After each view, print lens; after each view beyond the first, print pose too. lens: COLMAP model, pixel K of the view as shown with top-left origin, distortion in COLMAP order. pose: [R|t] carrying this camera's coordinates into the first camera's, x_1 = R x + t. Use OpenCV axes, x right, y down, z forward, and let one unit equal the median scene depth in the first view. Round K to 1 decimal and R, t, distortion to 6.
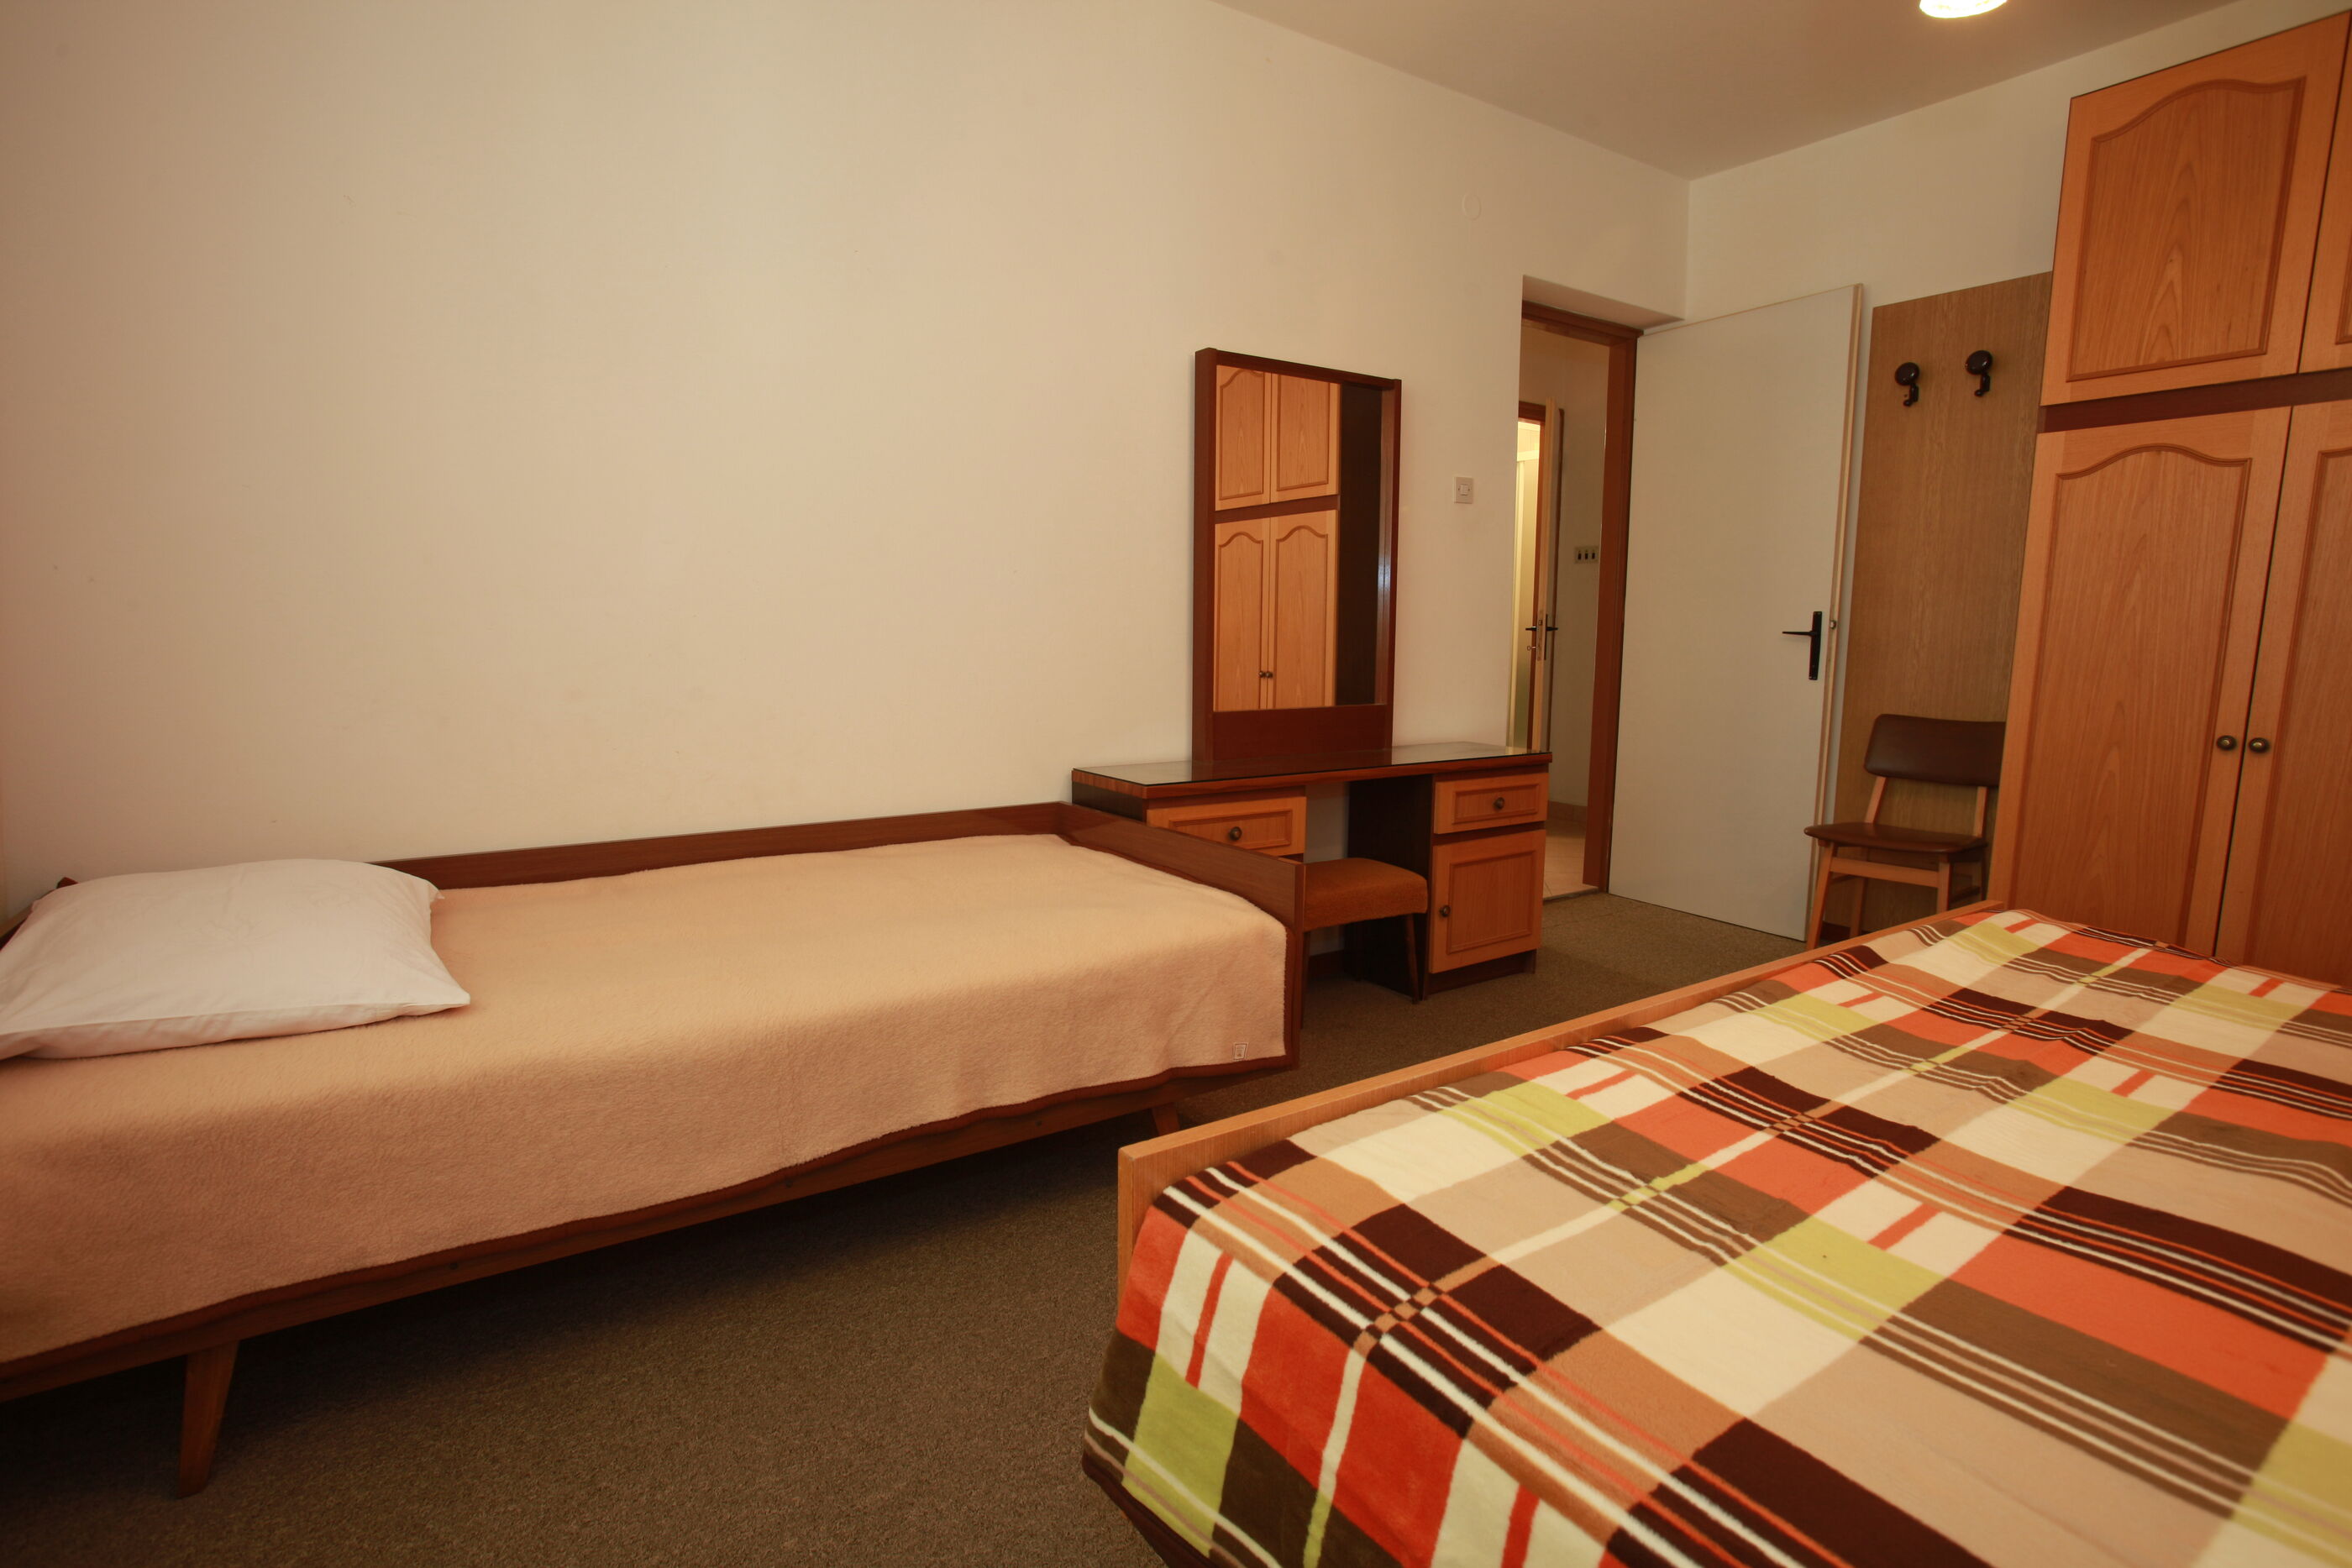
lens RADIAL K [[1168.6, 0, 1157.4], [0, 1168.6, 781.6], [0, 0, 1]] dist [0.000783, 0.001570]
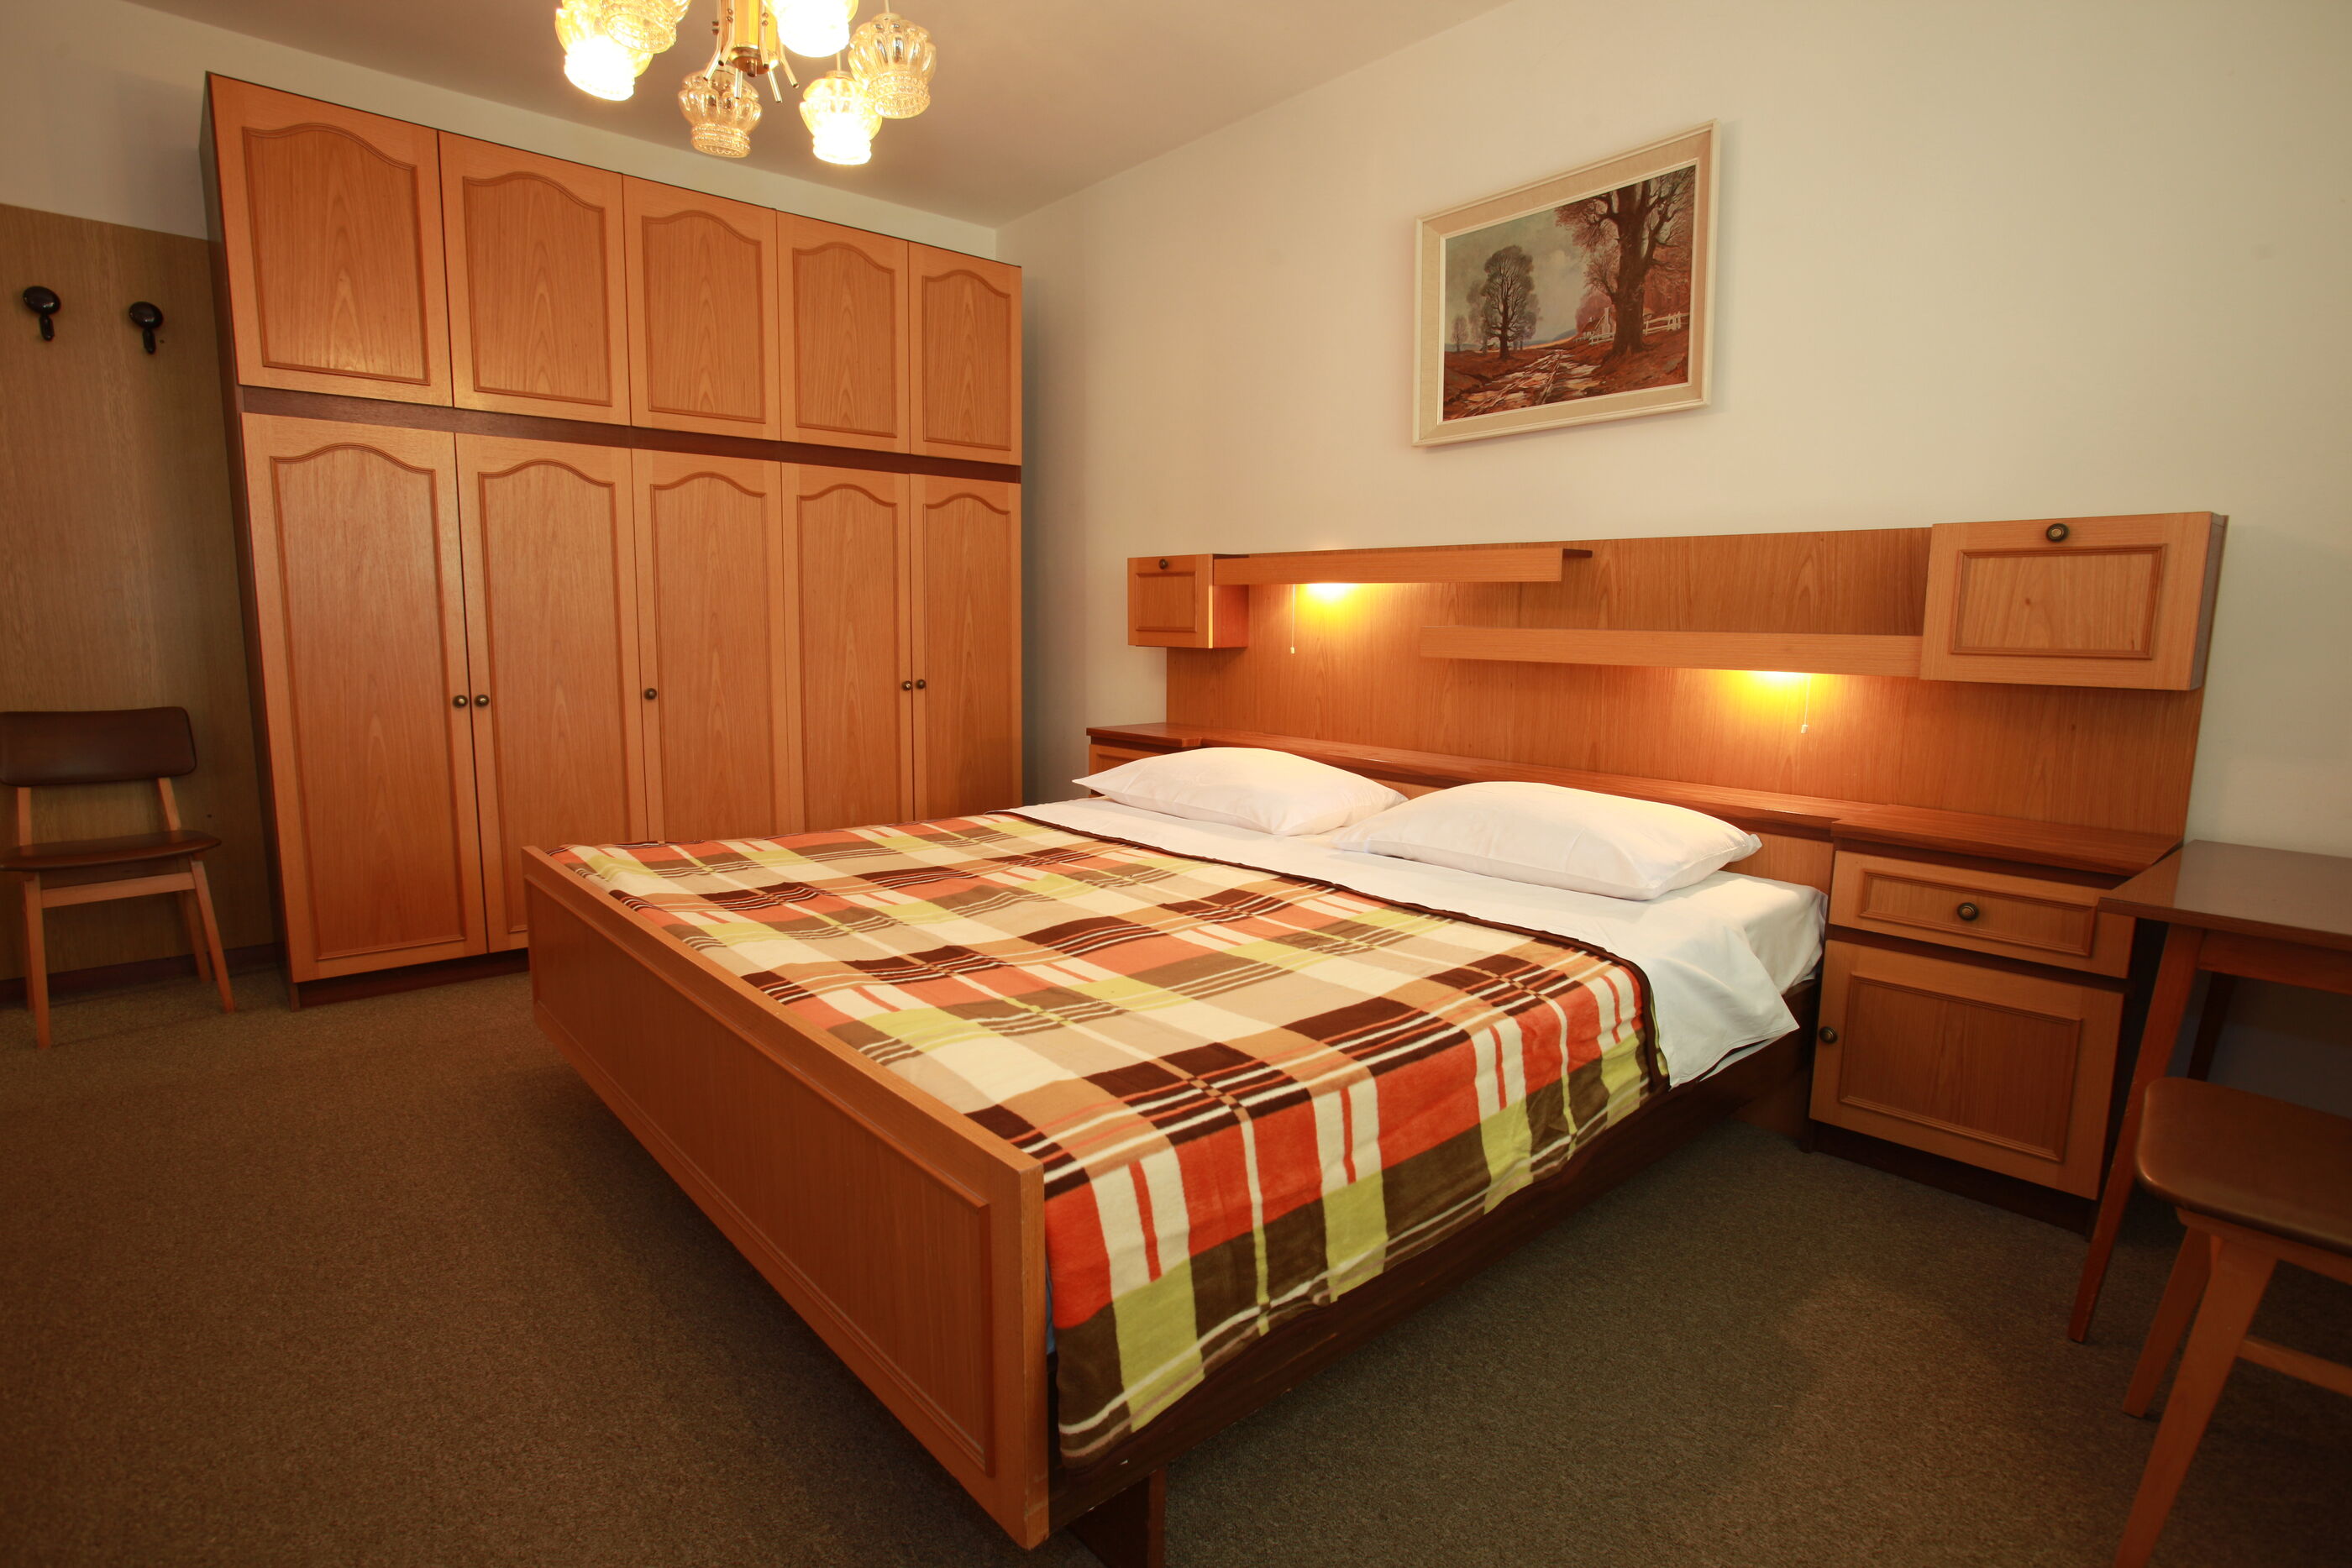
lens RADIAL K [[1211.5, 0, 1155.6], [0, 1211.5, 767.8], [0, 0, 1]] dist [-0.010155, 0.001308]
pose [[-0.134039, -0.130220, 0.982383, -0.833298], [0.122325, 0.981573, 0.146803, -0.116585], [-0.983397, 0.139847, -0.115640, 0.832262]]
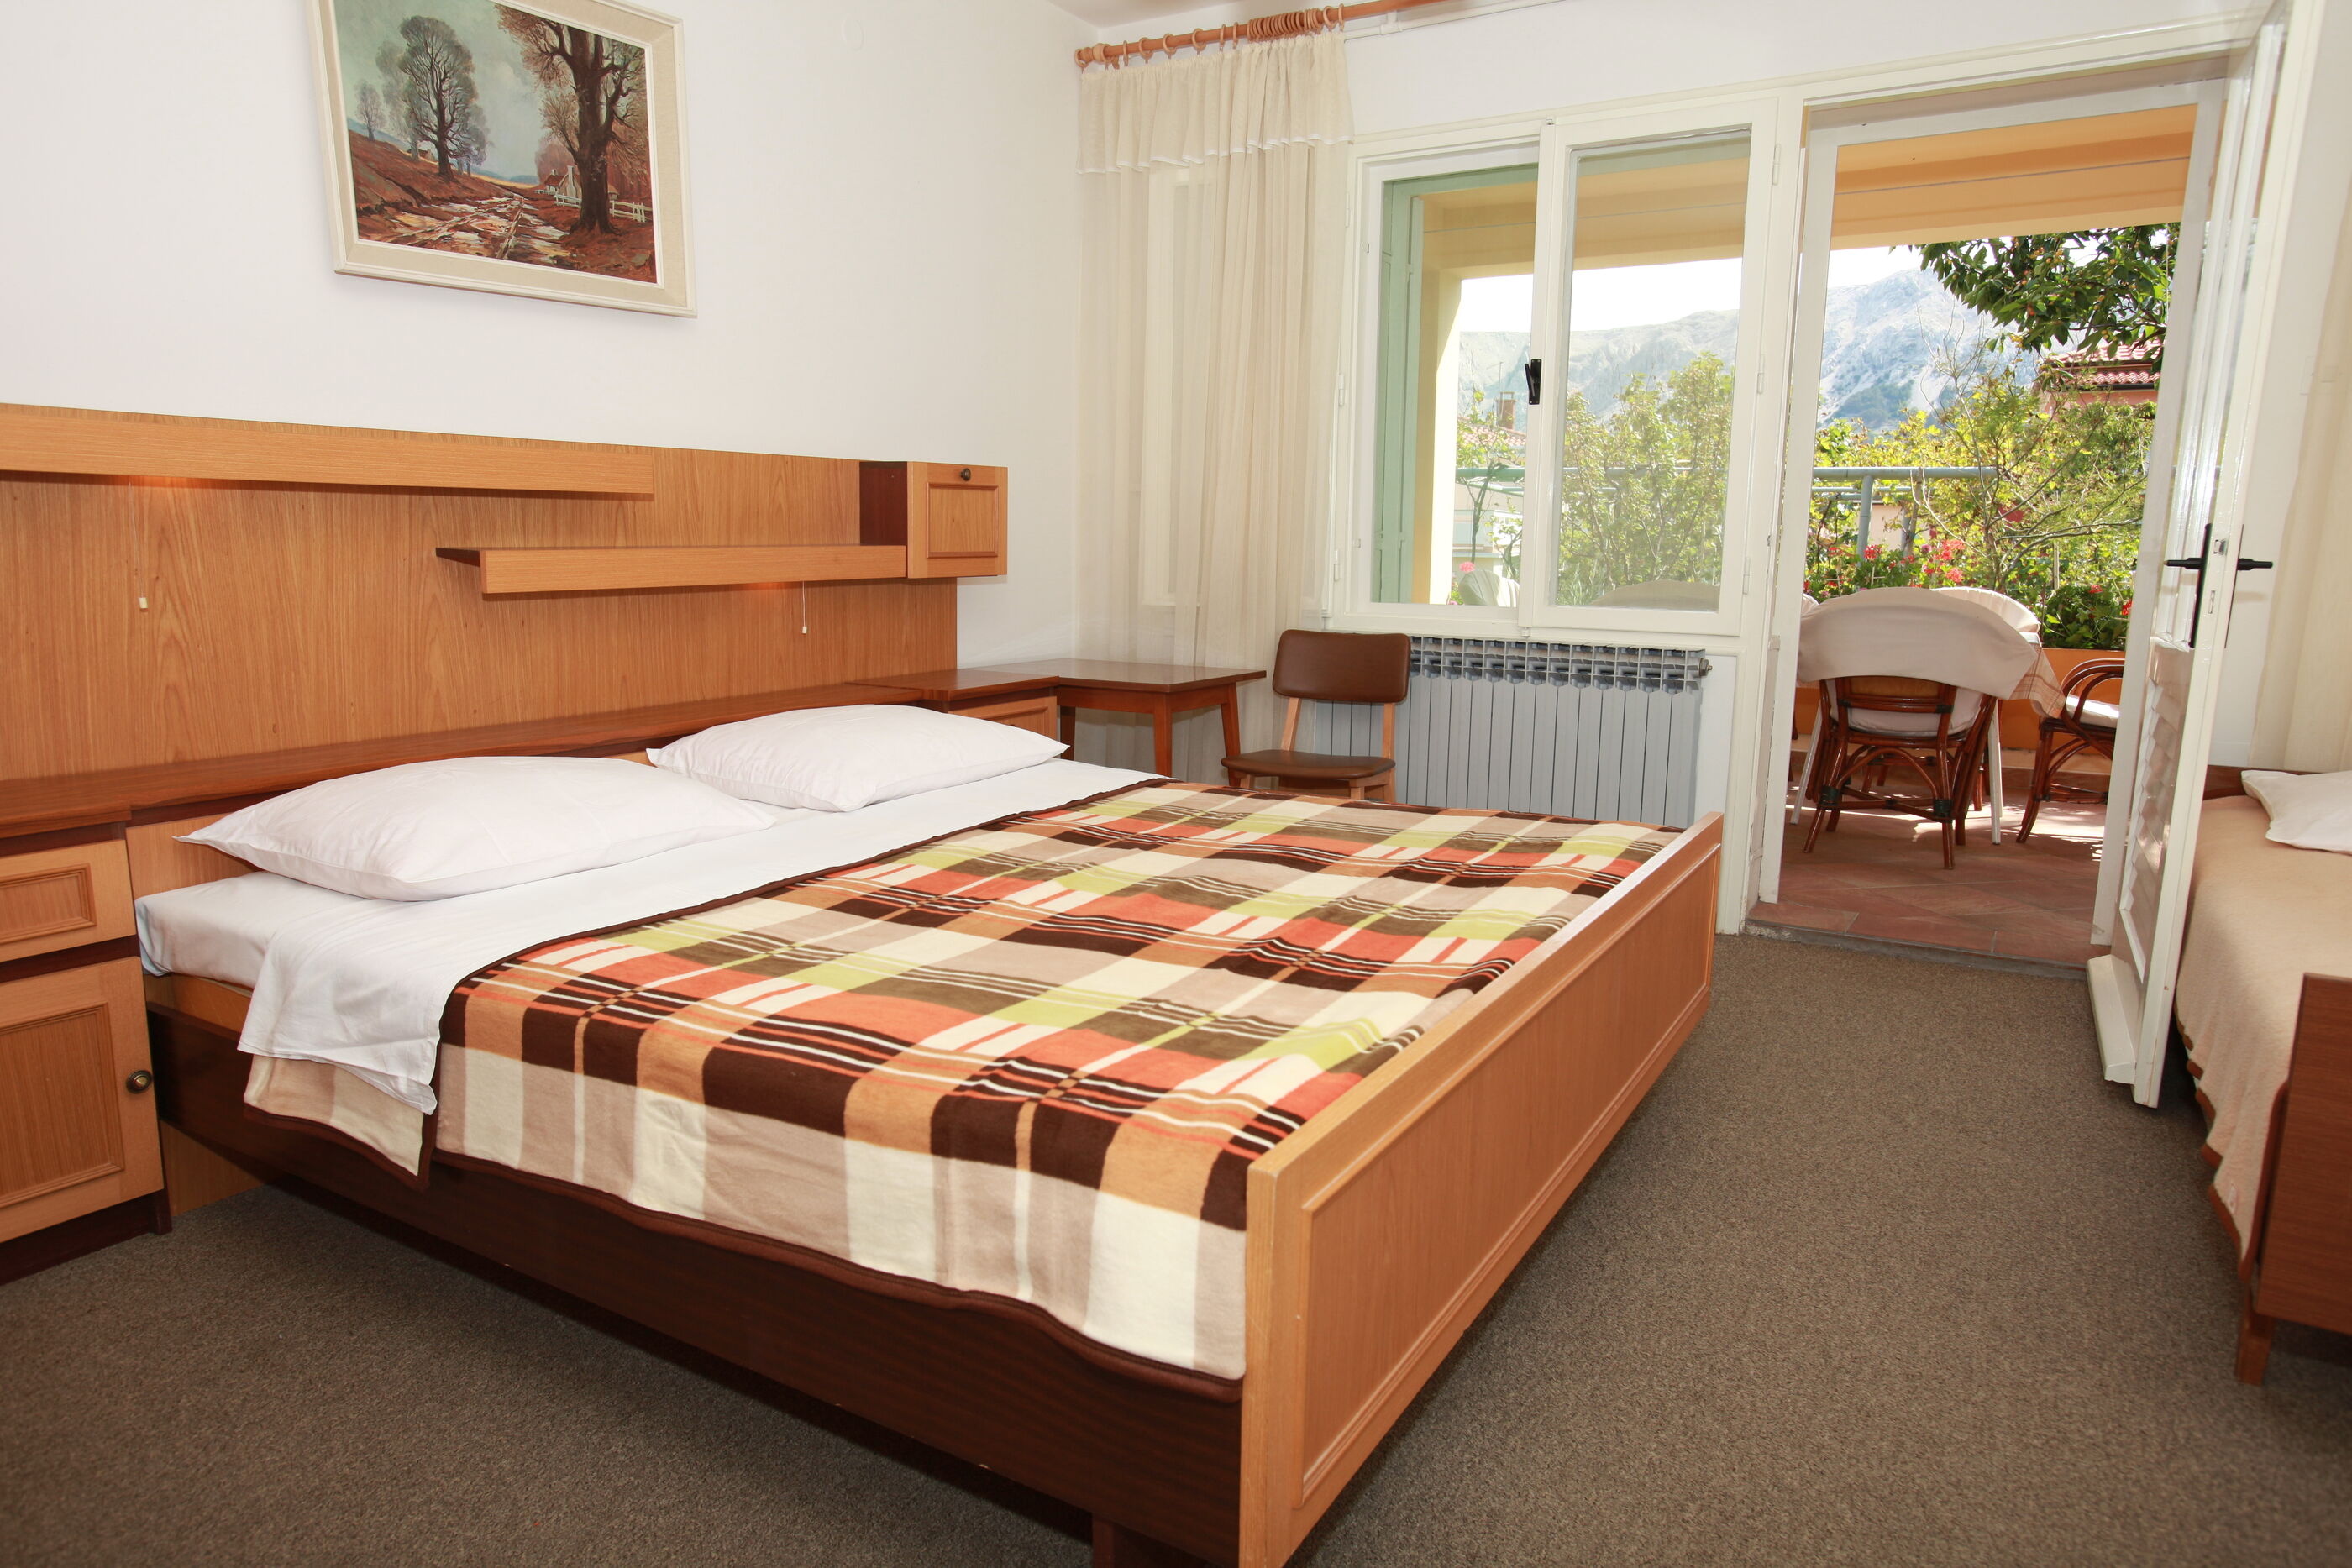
lens RADIAL K [[1457.8, 0, 1158.9], [0, 1457.8, 779.4], [0, 0, 1]] dist [-0.006875, 0.004840]
pose [[-0.897935, 0.068887, -0.434704, 1.247507], [-0.063419, 0.957117, 0.282674, -0.278686], [0.435535, 0.281391, -0.855060, 2.046564]]
